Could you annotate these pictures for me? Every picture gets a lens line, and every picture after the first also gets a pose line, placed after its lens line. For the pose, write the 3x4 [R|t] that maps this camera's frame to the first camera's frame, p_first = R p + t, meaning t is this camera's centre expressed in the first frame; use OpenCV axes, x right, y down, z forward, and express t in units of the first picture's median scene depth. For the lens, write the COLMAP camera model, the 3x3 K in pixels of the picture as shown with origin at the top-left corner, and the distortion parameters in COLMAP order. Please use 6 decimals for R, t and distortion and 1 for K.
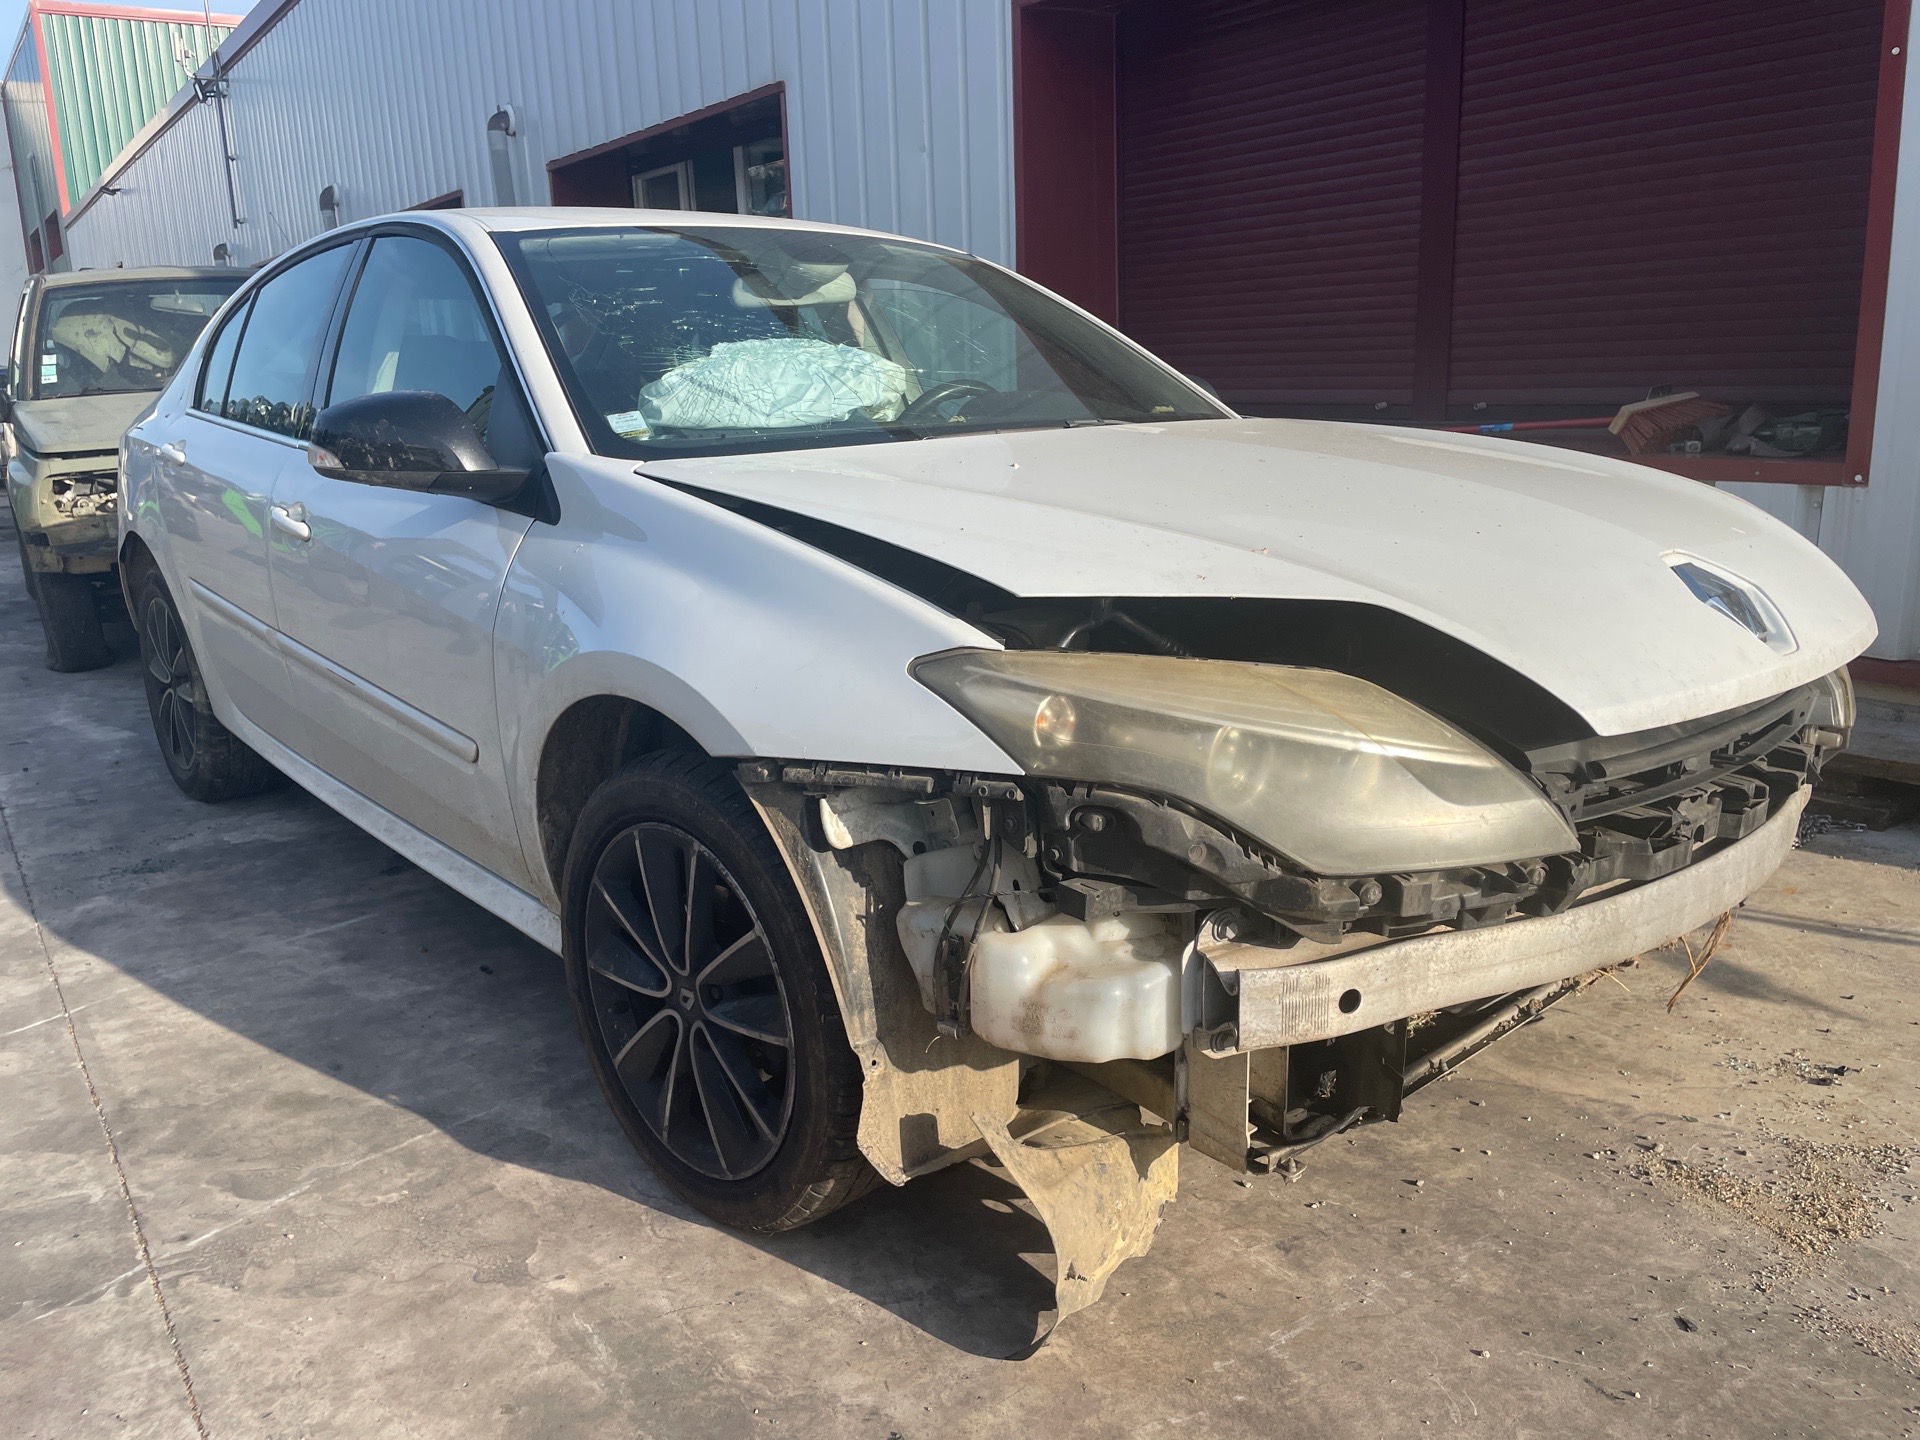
lens RADIAL K [[1441.9, 0, 955.6], [0, 1441.9, 712.6], [0, 0, 1]] dist [0.083113, -0.104532]
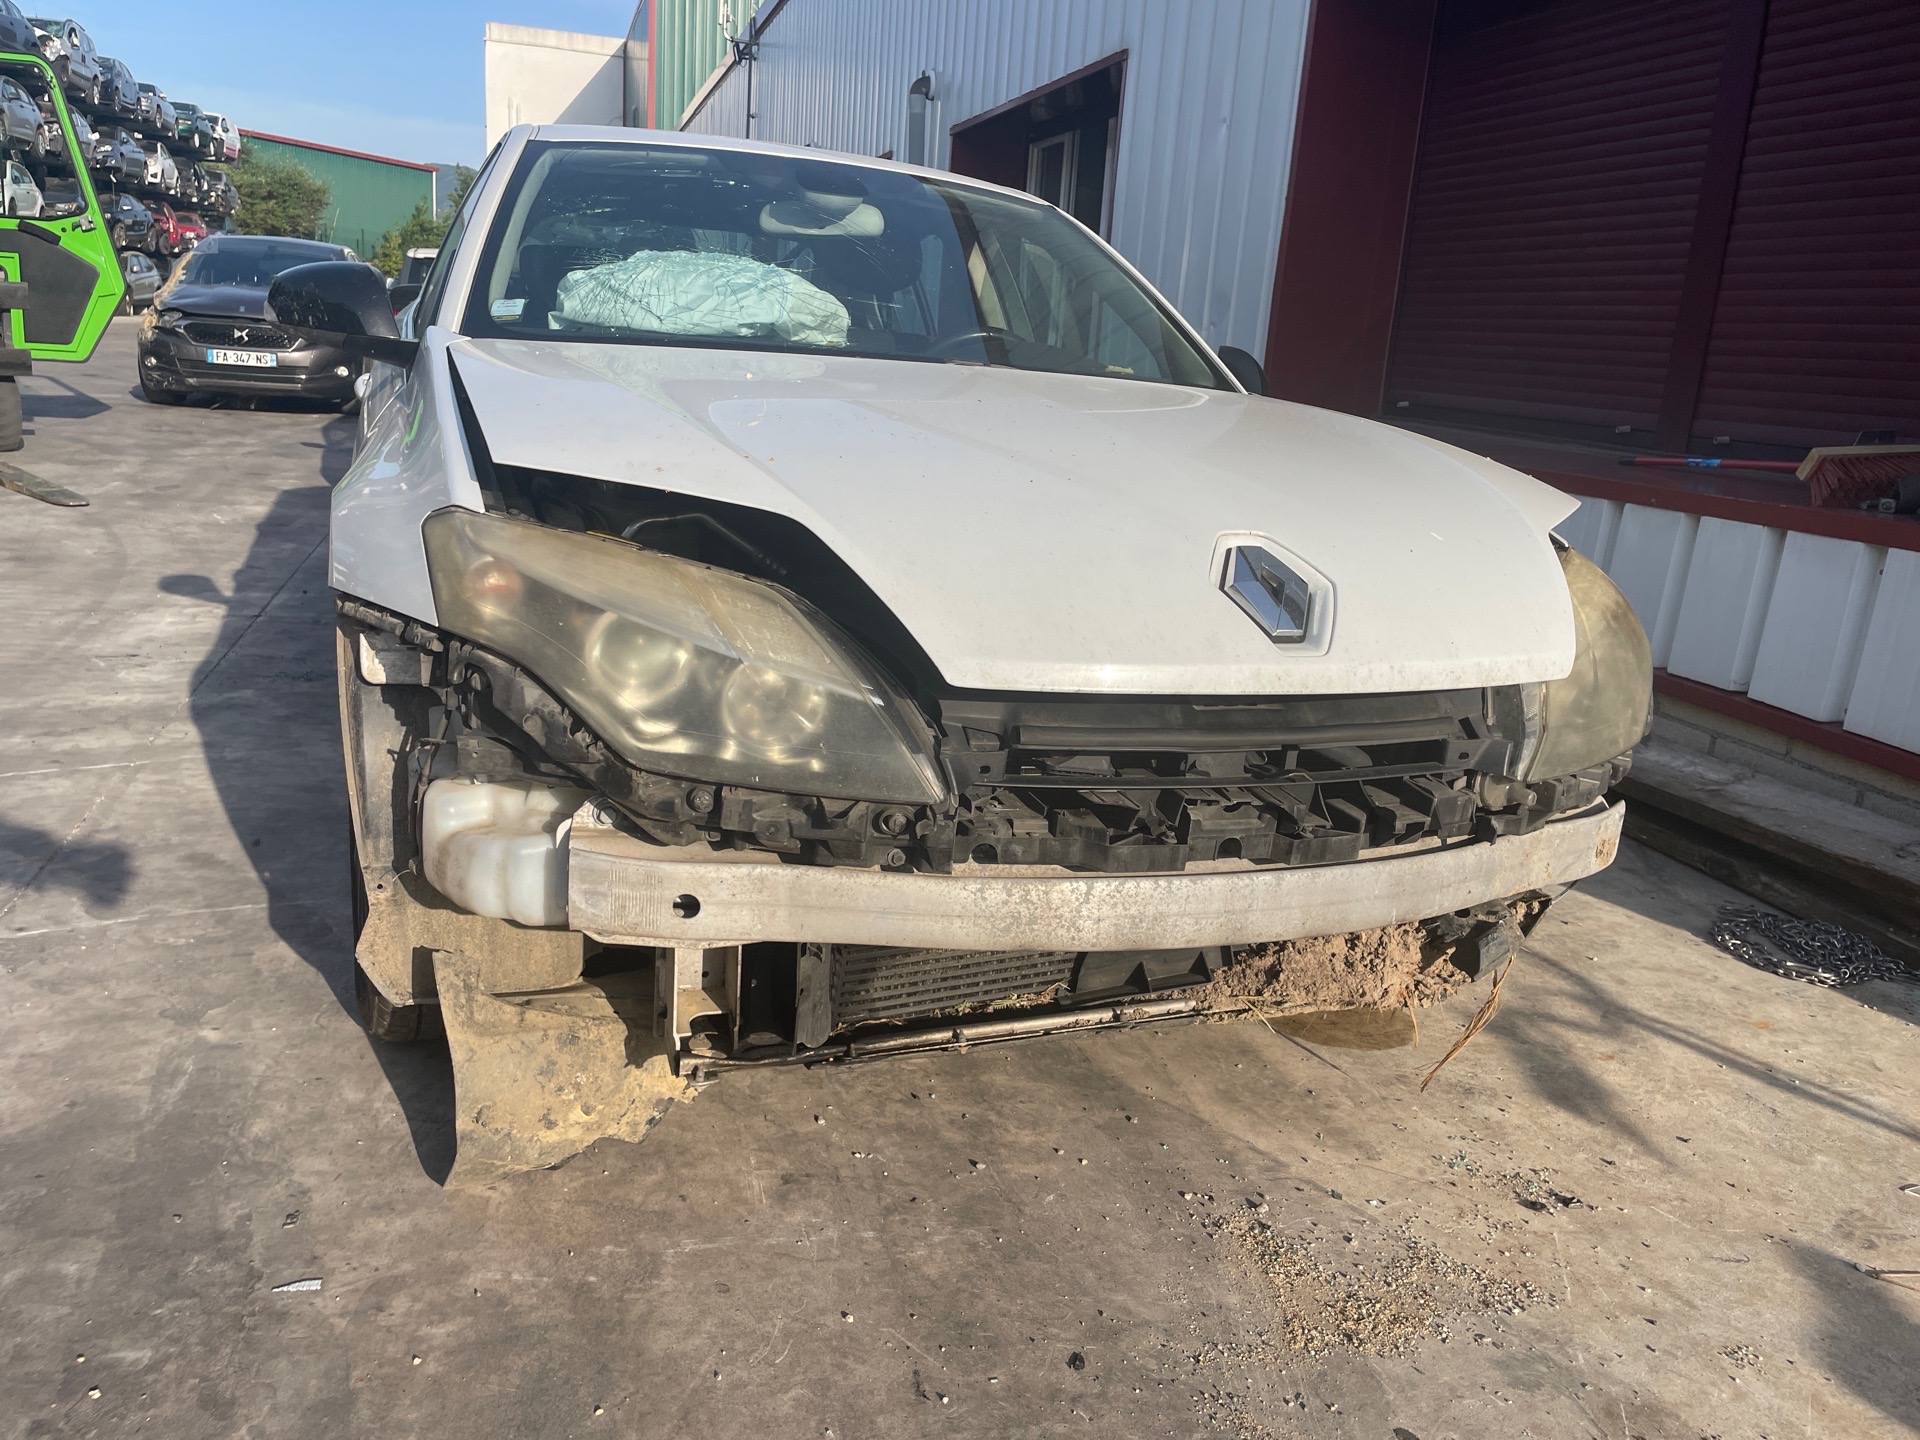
lens RADIAL K [[1441.9, 0, 956.9], [0, 1441.9, 718.1], [0, 0, 1]] dist [0.083113, -0.104532]
pose [[0.931895, 0.182135, -0.313685, 0.523846], [-0.179606, 0.983035, 0.037208, 0.001082], [0.315140, 0.021665, 0.948798, 0.082365]]
